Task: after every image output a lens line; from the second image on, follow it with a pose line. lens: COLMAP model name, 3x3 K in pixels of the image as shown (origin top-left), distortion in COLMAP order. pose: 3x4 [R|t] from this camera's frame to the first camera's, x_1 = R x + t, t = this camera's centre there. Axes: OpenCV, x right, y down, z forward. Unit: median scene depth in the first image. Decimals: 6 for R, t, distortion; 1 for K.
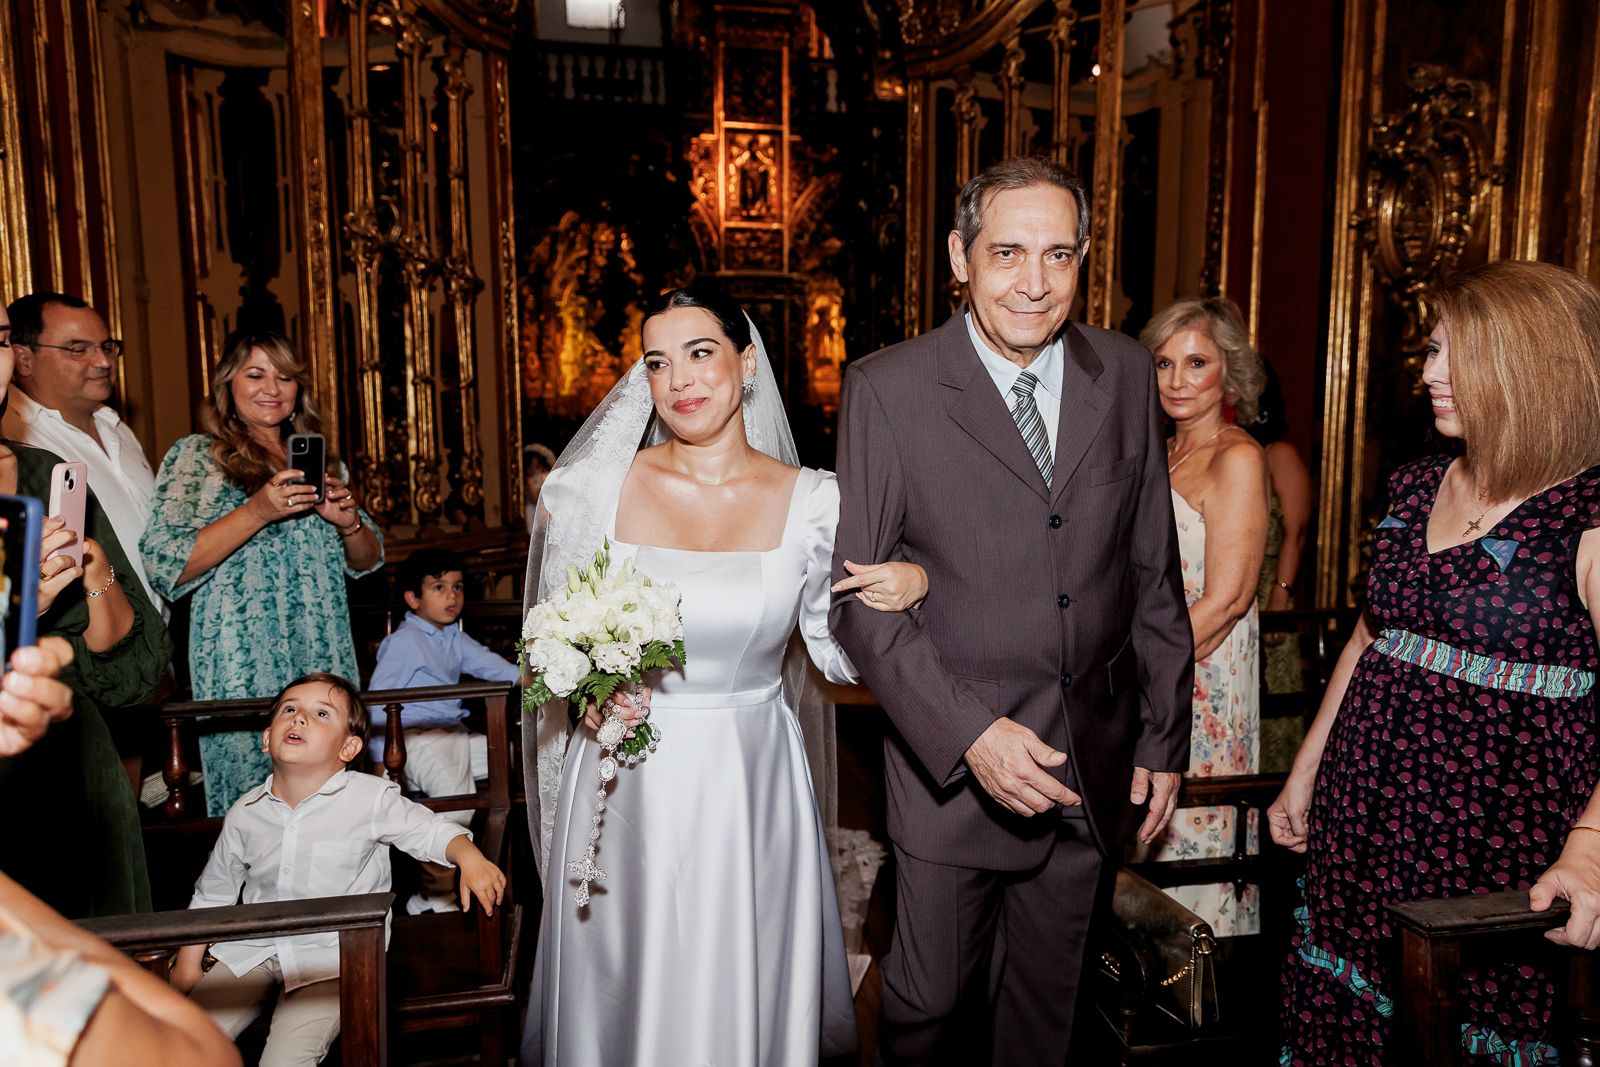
lens RADIAL K [[1066.6, 0, 799.2], [0, 1066.6, 523.9], [0, 0, 1]] dist [0.005253, -0.000754]
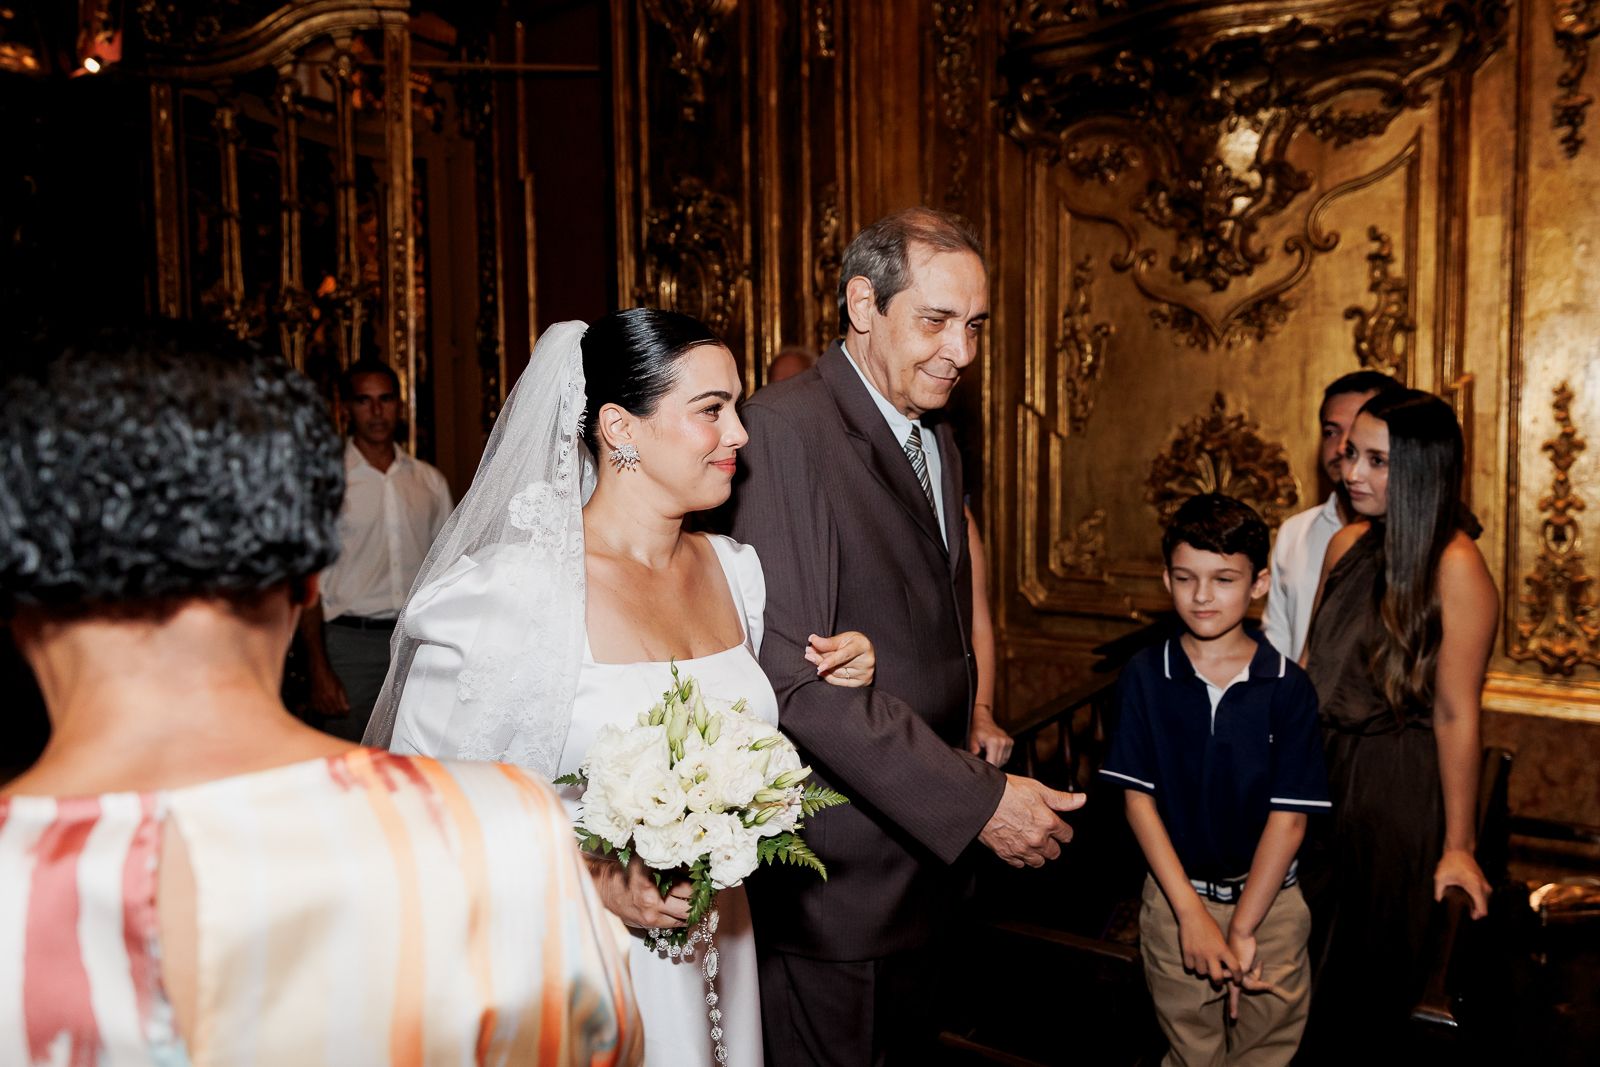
lens RADIAL K [[1138.6, 0, 837.2], [0, 1138.6, 516.6], [0, 0, 1]] dist [0.009215, -0.005286]
pose [[0.711749, -0.051941, 0.700511, -0.169462], [0.085684, 0.996235, -0.013191, -0.000155], [-0.697189, 0.069411, 0.713519, -0.031780]]
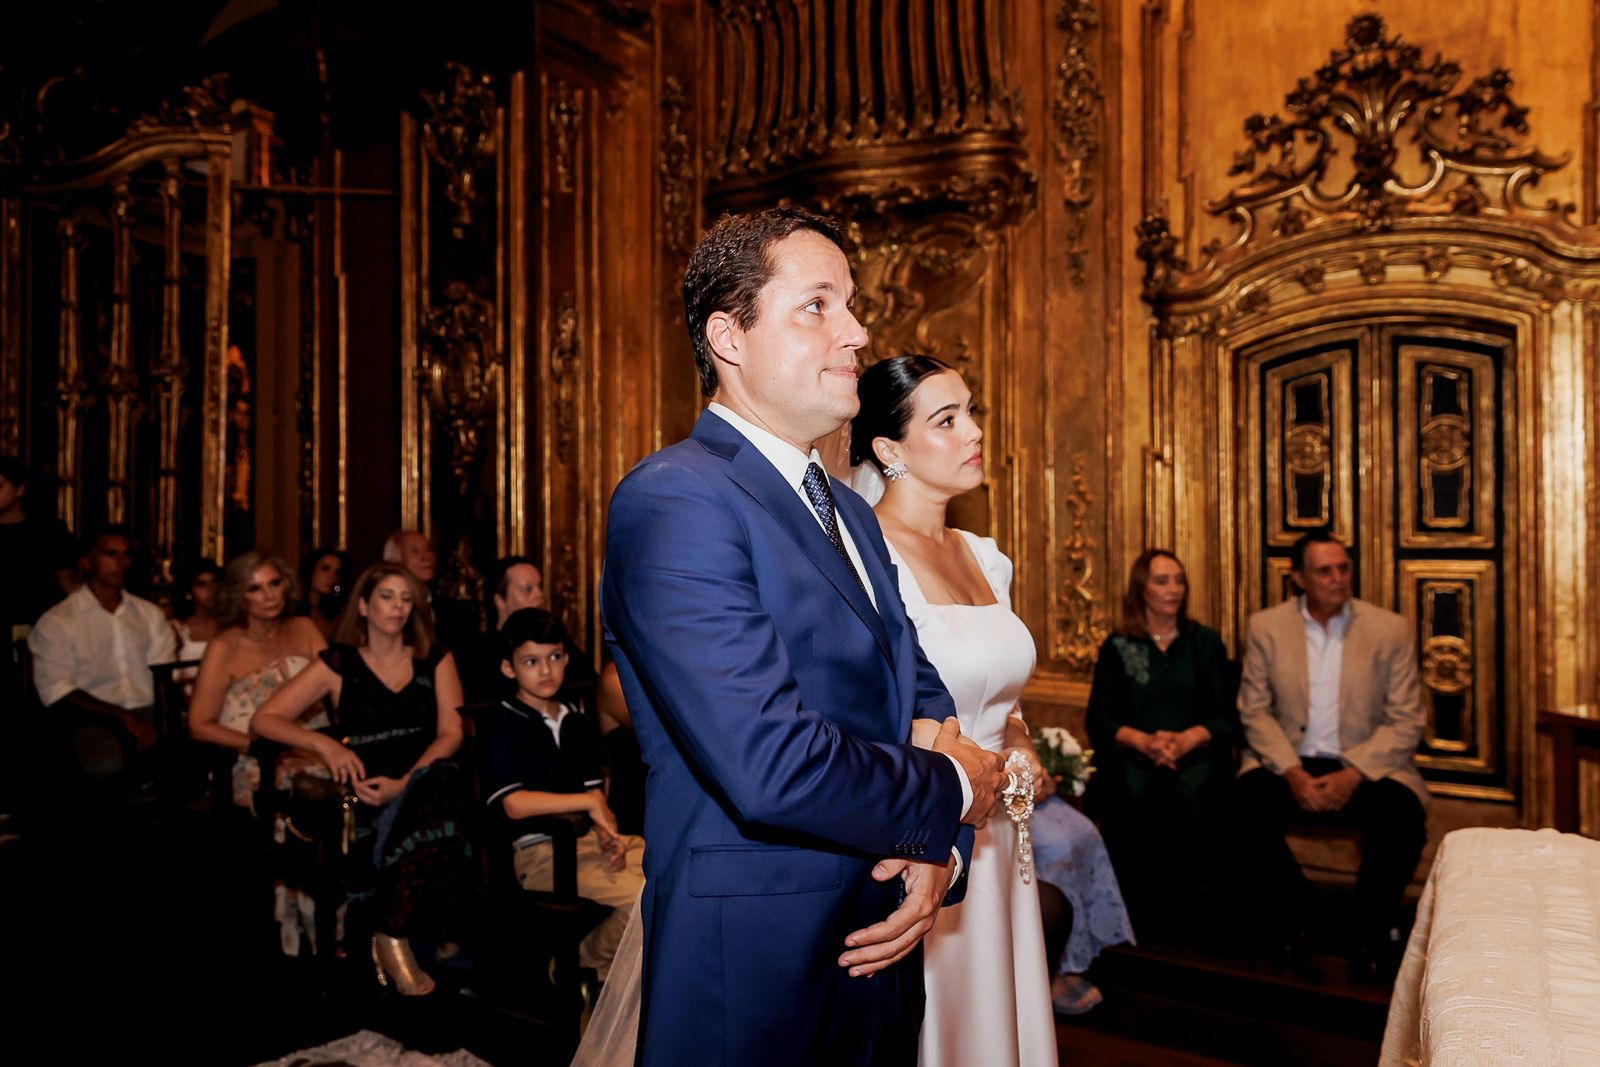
lens RADIAL K [[1136.2, 0, 853.2], [0, 1136.2, 505.0], [0, 0, 1]] dist [0.016585, -0.007191]
pose [[0.663369, 0.005555, 0.748272, -0.184382], [0.084033, 0.993094, -0.081871, 0.052548], [-0.743559, 0.117190, 0.658321, -0.333490]]
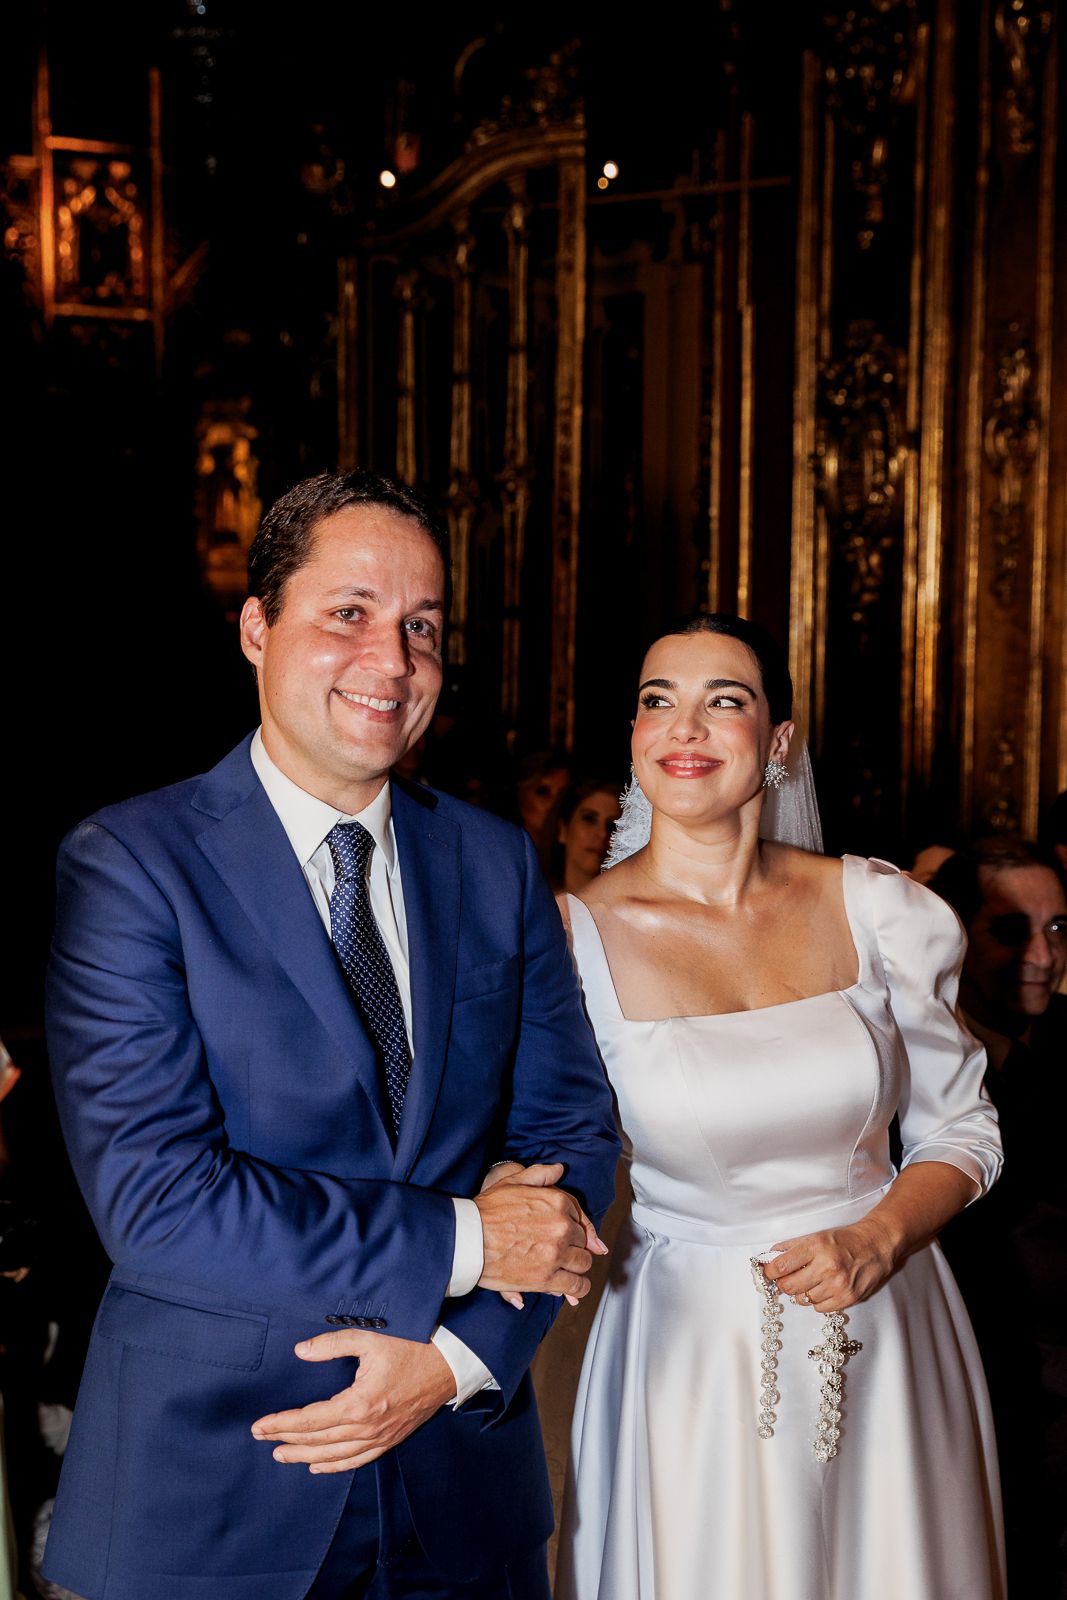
lens RADIAL K [[1976.3, 0, 533.5], [0, 1976.3, 800.0], [0, 0, 1]] dist [0.012139, 0.009125]
pose [[0.983793, -0.012298, 0.178884, -0.029100], [0.013773, 0.999881, -0.007004, 0.016978], [-0.178776, 0.009355, 0.983845, -0.518104]]
